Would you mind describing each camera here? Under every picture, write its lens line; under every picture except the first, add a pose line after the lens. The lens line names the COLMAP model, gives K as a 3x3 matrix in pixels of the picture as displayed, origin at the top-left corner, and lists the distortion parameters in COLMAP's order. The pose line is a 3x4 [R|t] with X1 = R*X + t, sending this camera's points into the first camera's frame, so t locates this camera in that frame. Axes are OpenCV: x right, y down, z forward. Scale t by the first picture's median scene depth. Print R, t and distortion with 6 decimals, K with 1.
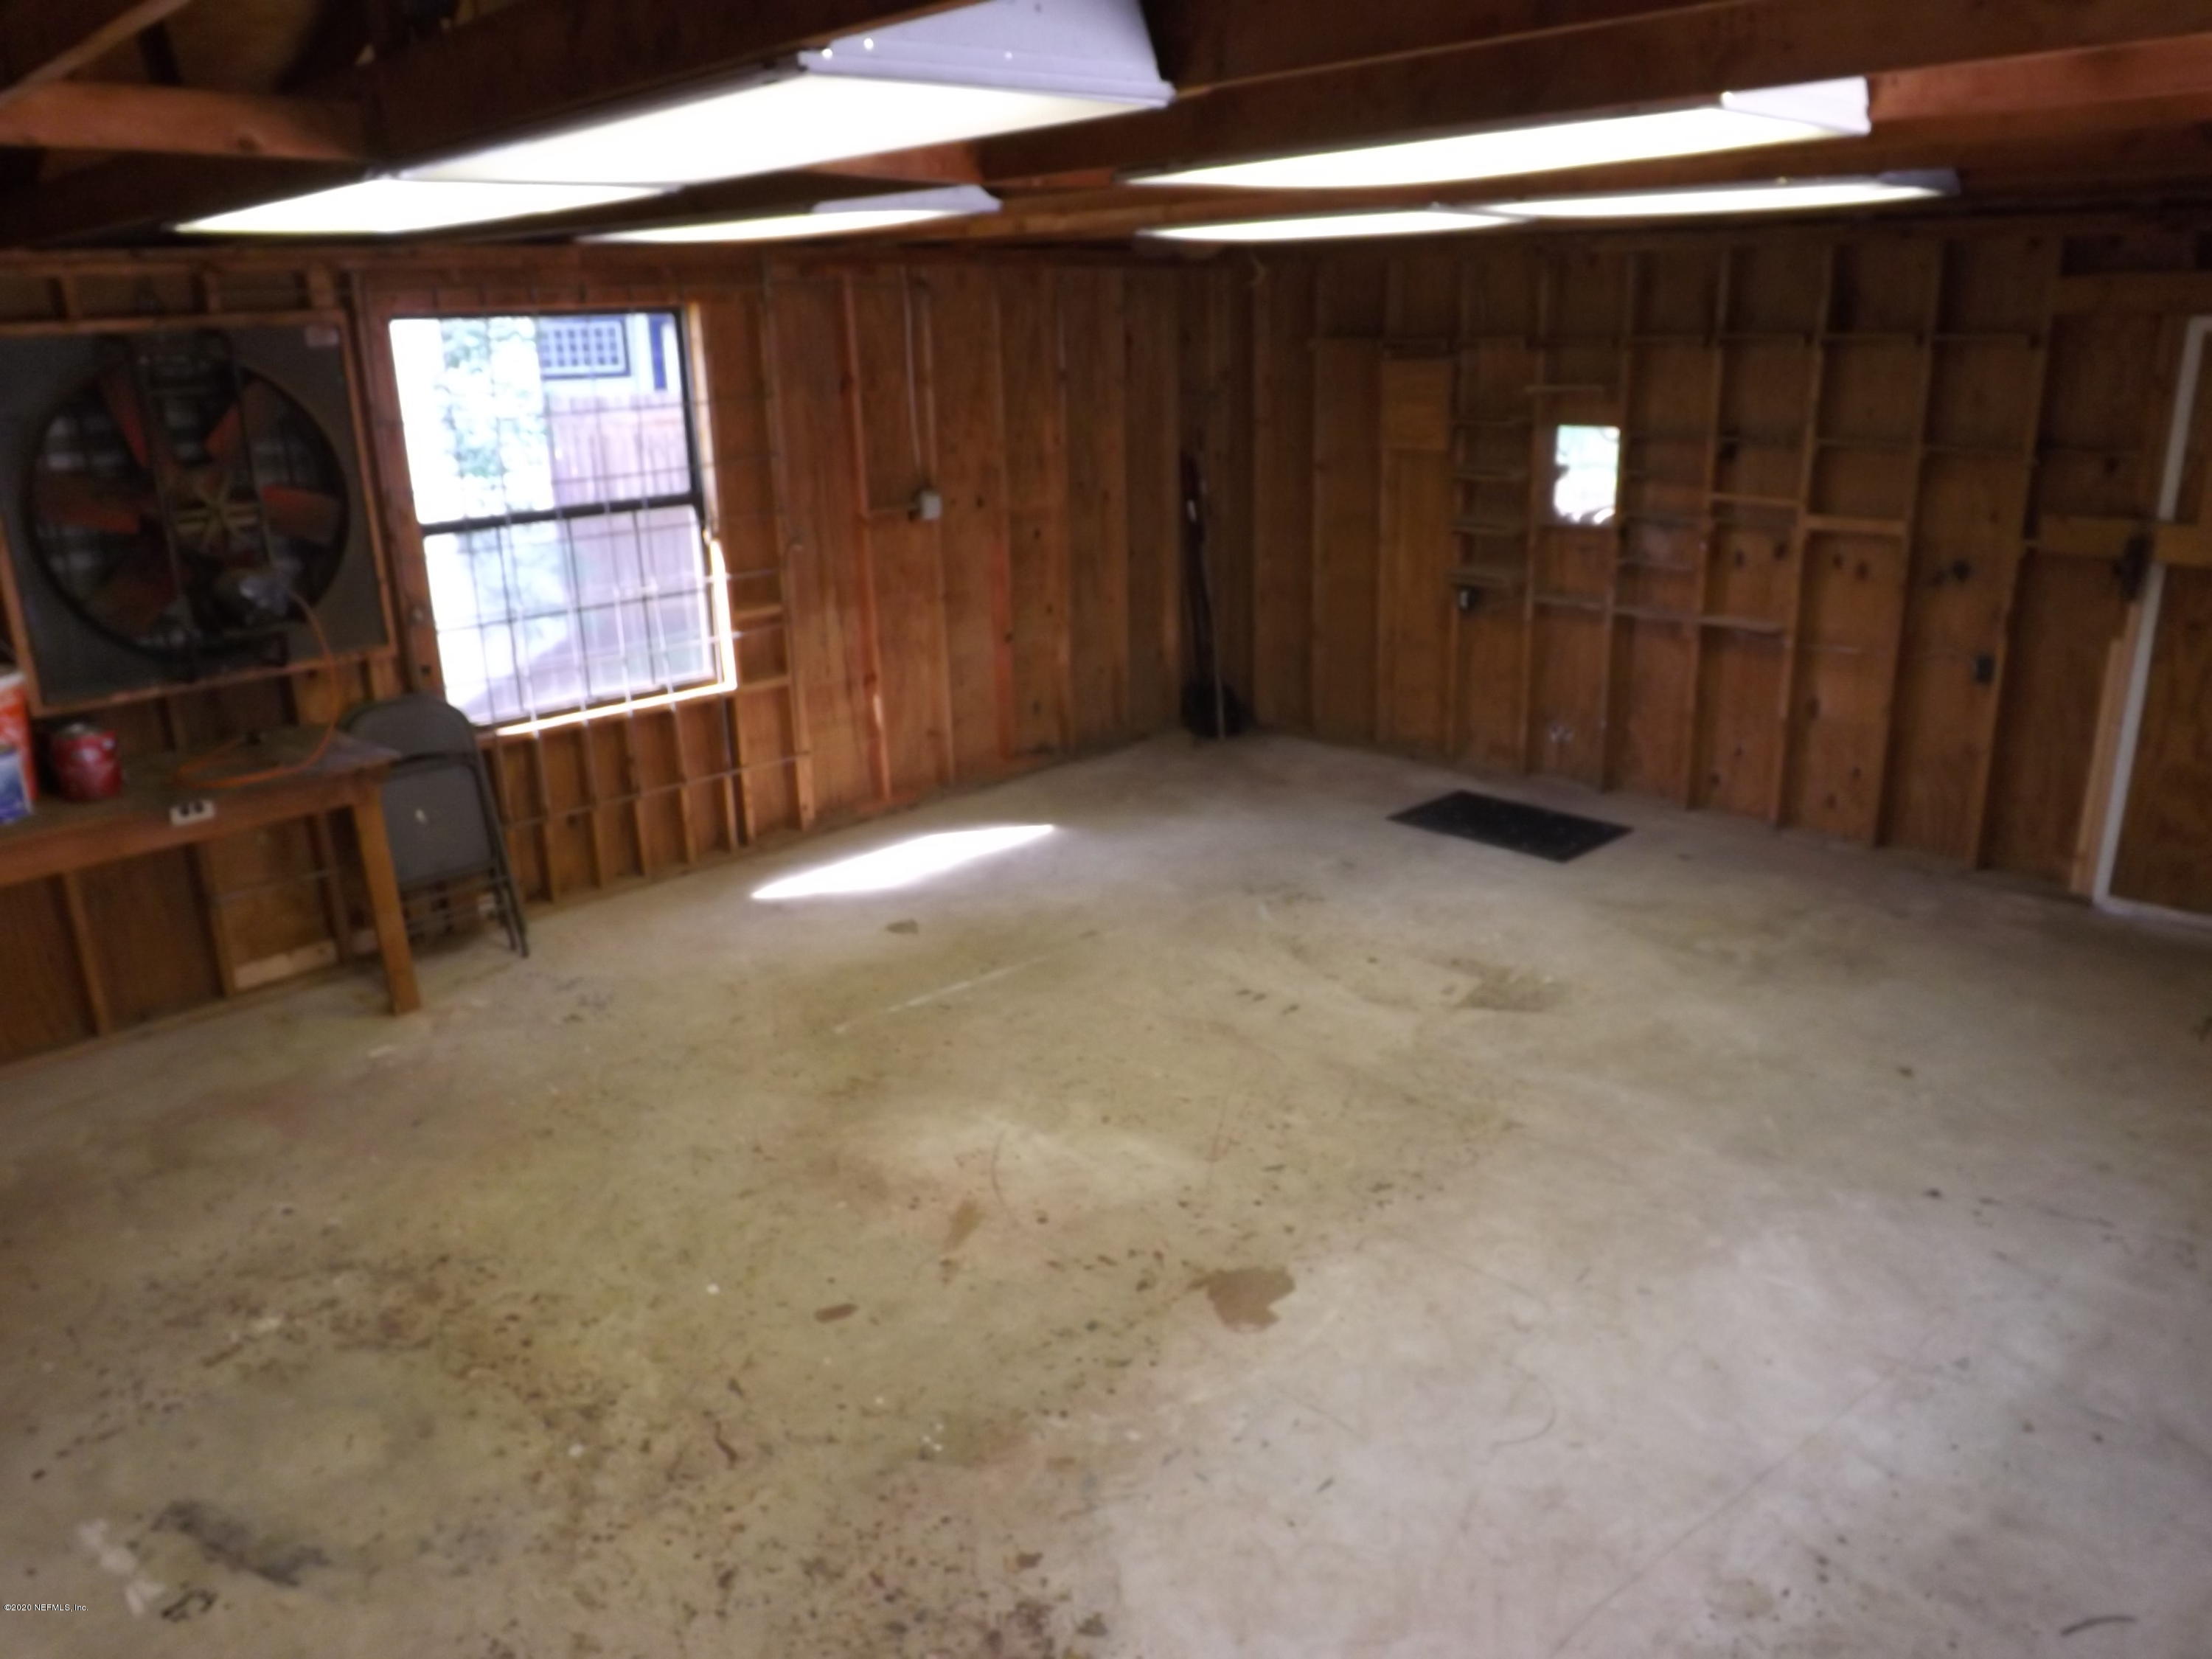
lens RADIAL K [[1599.4, 0, 1091.3], [0, 1599.4, 809.6], [0, 0, 1]] dist [-0.070290, 0.026601]
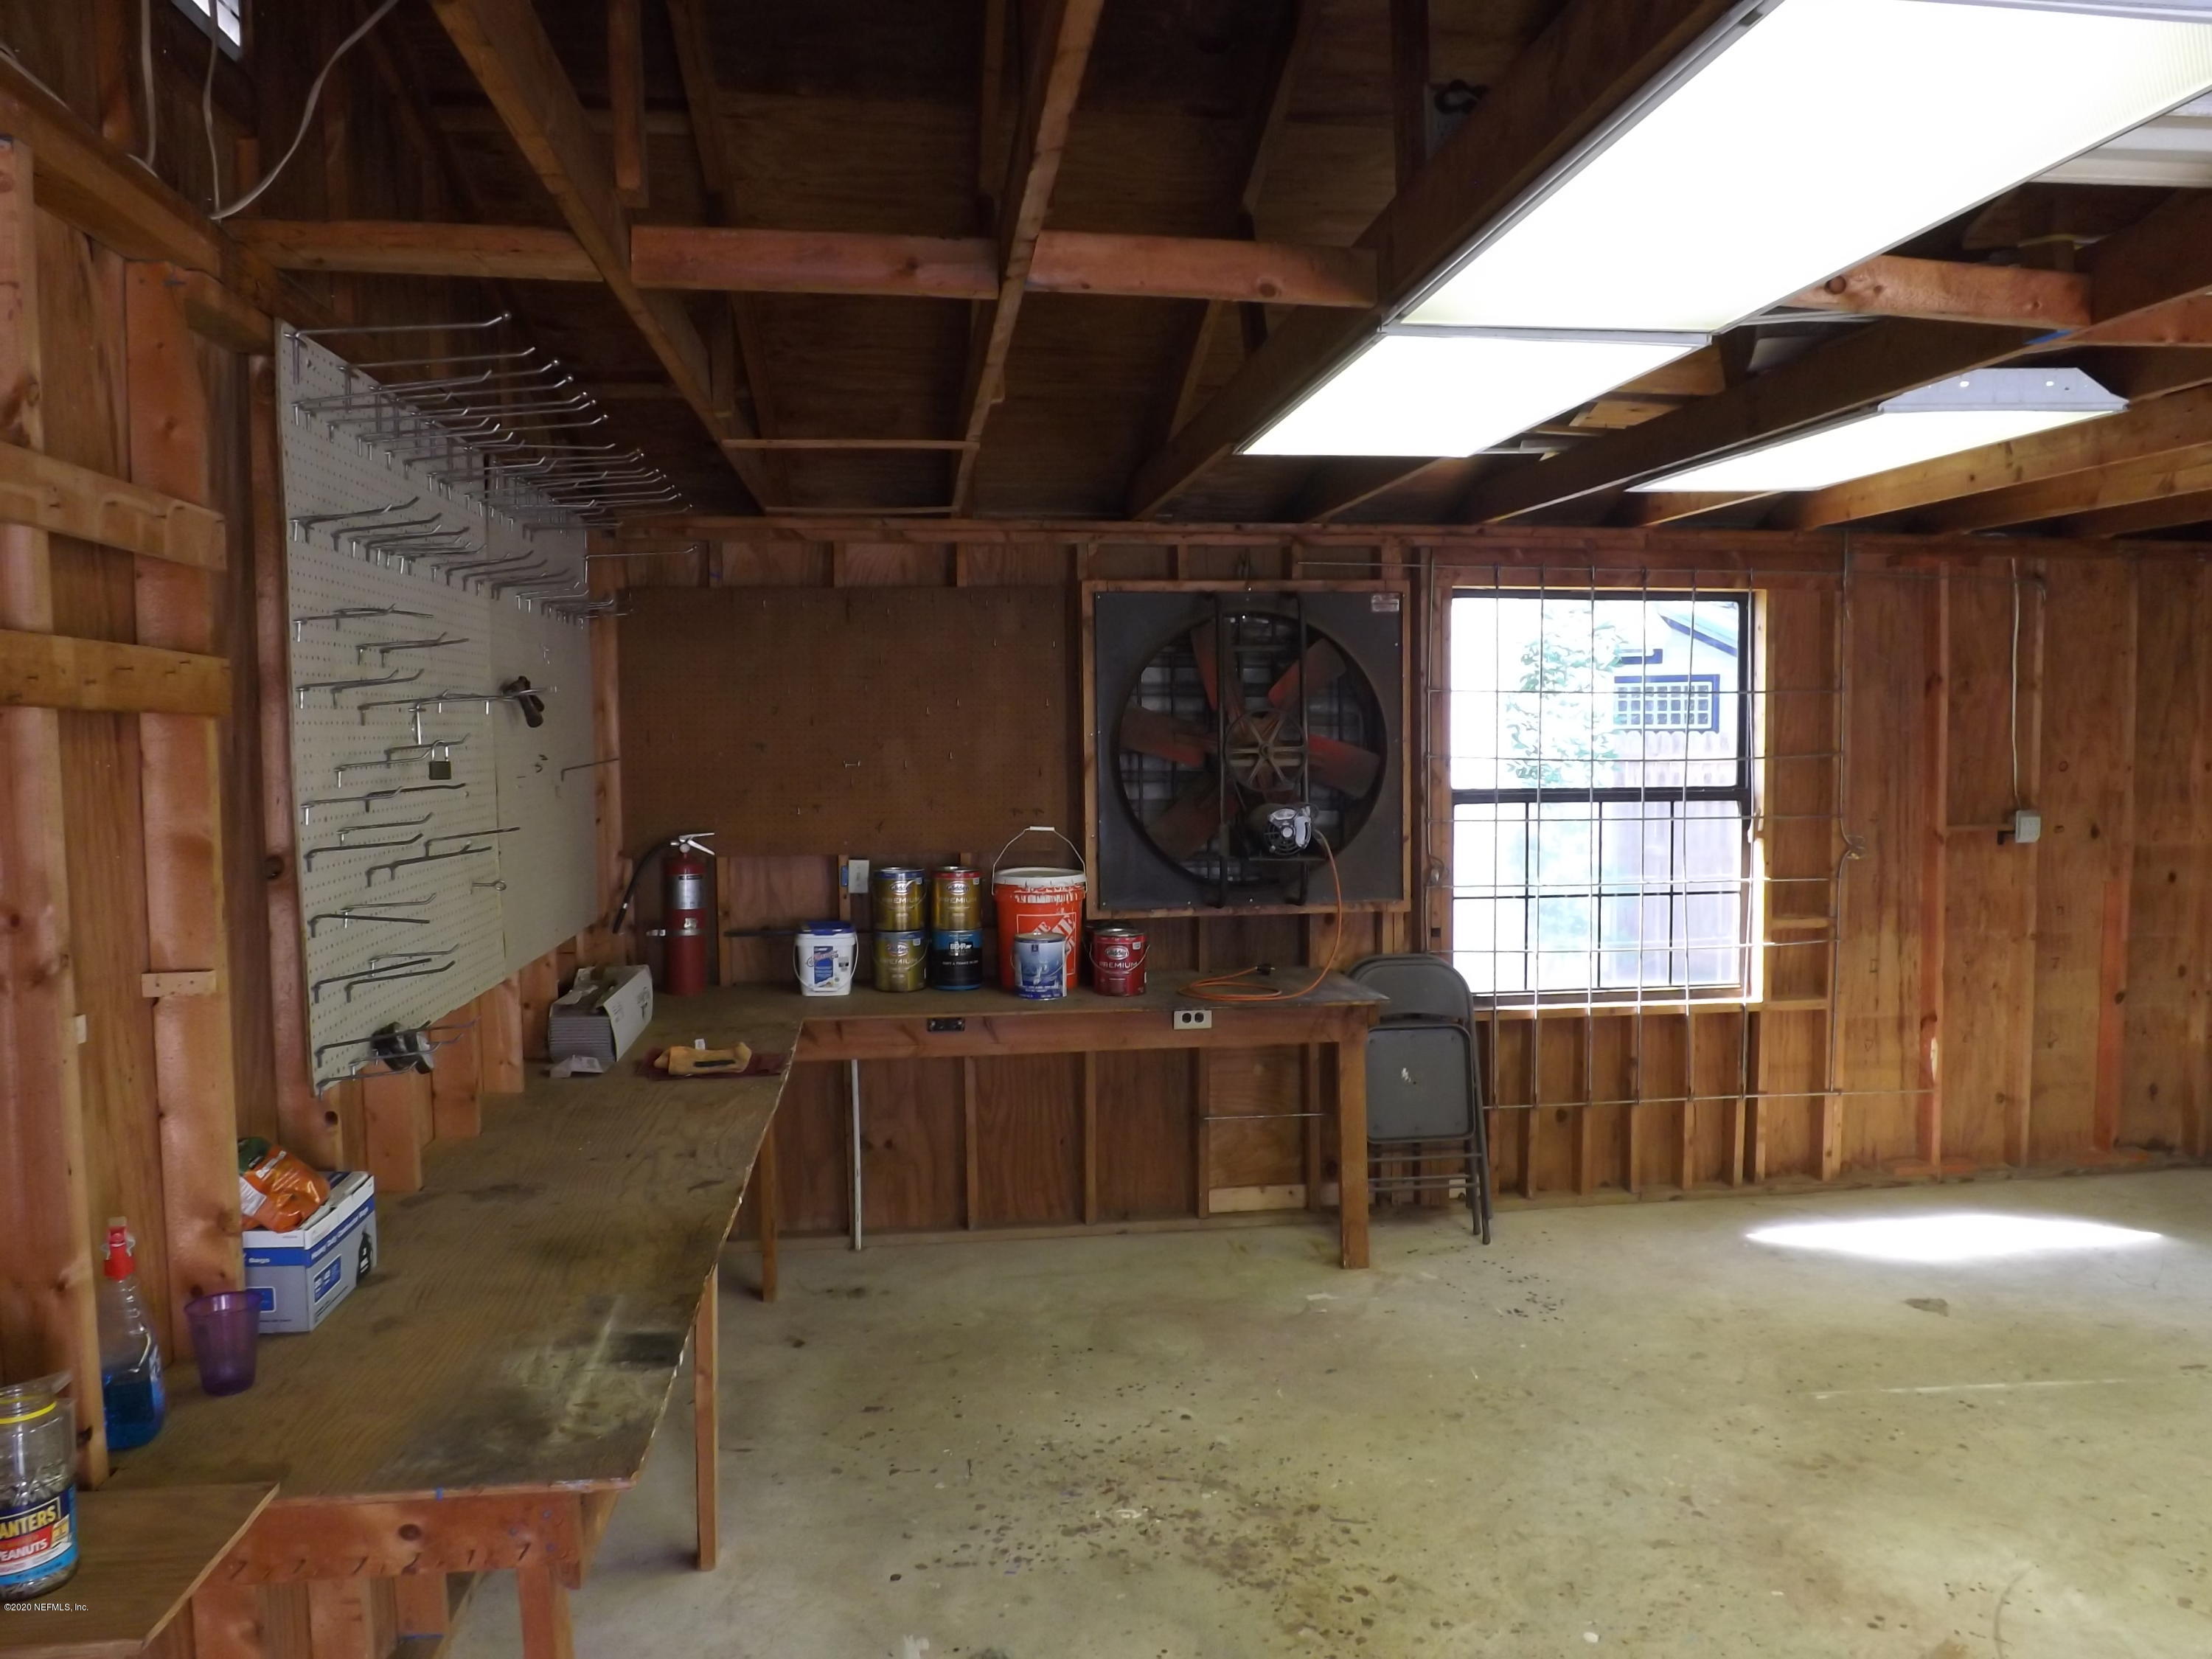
lens RADIAL K [[1599.4, 0, 1100.7], [0, 1599.4, 828.6], [0, 0, 1]] dist [-0.070290, 0.026601]
pose [[0.793716, 0.059296, -0.605391, 0.018160], [-0.194488, 0.967734, -0.160204, 0.057240], [0.576358, 0.244897, 0.779639, 0.089466]]
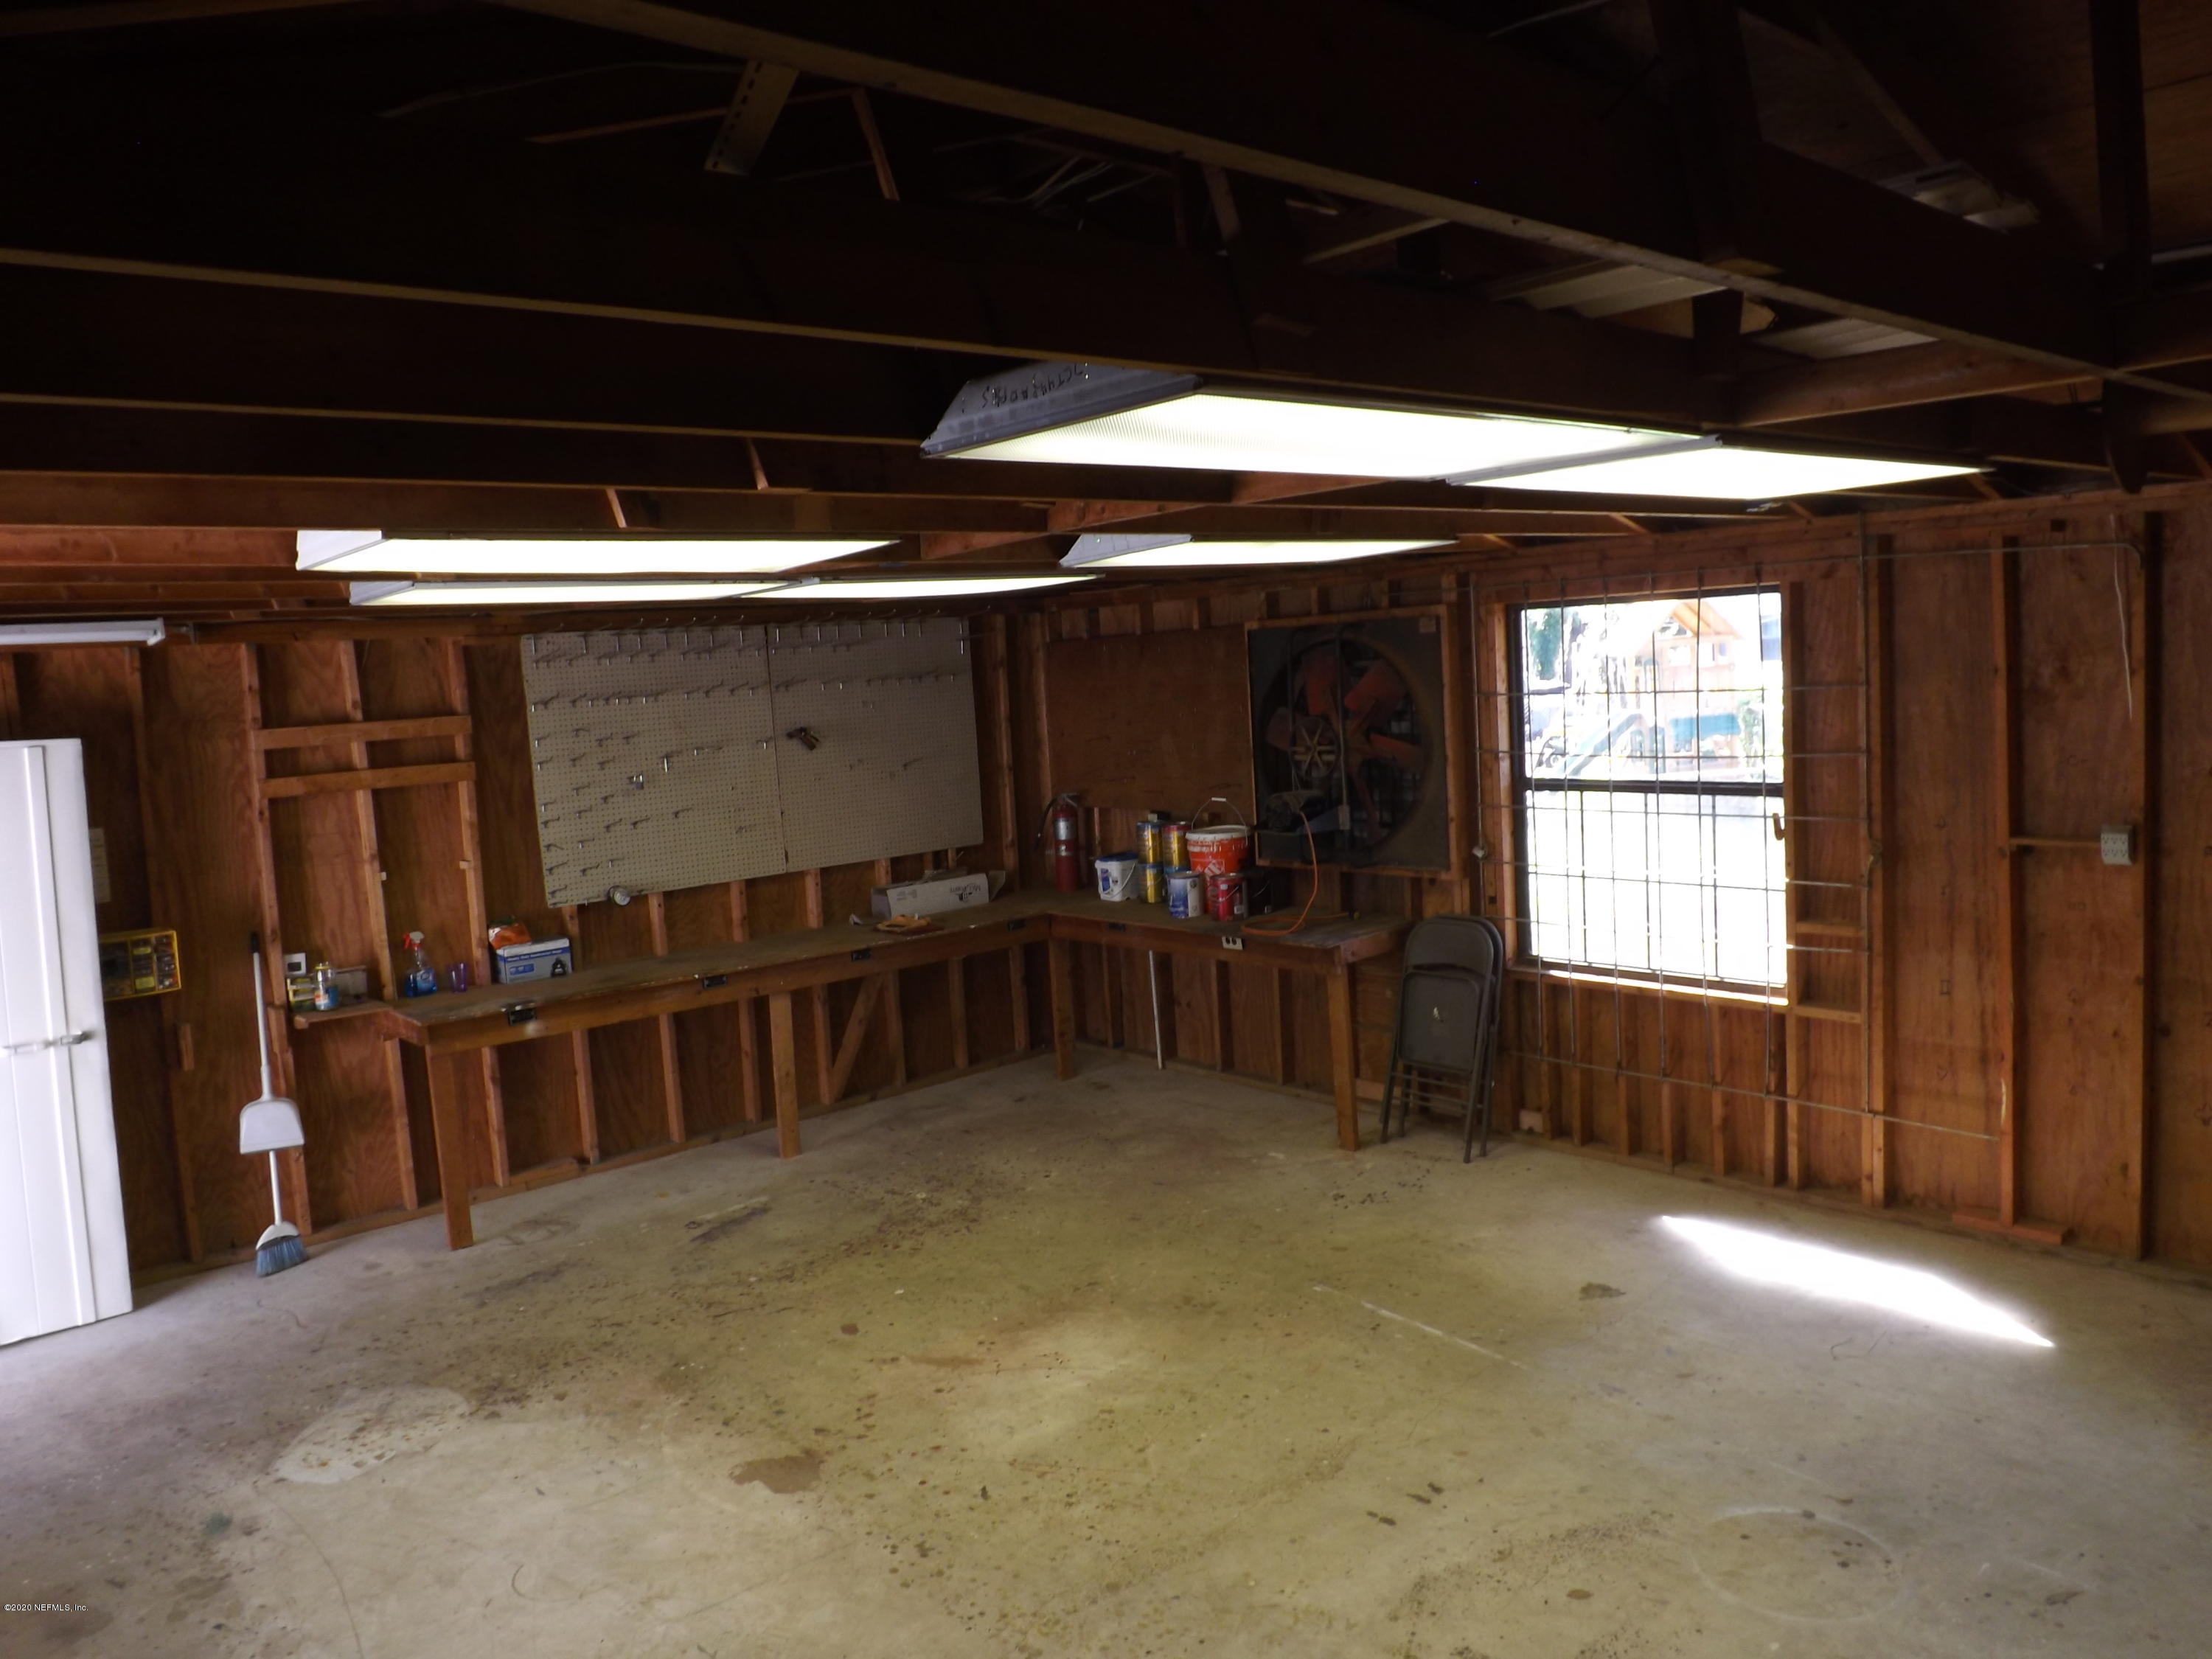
lens RADIAL K [[1599.4, 0, 1100.7], [0, 1599.4, 820.0], [0, 0, 1]] dist [-0.070290, 0.026601]
pose [[-0.065725, 0.132608, -0.988987, 0.849983], [-0.235729, 0.961013, 0.144523, -0.277015], [0.969594, 0.242631, -0.031903, 0.834176]]
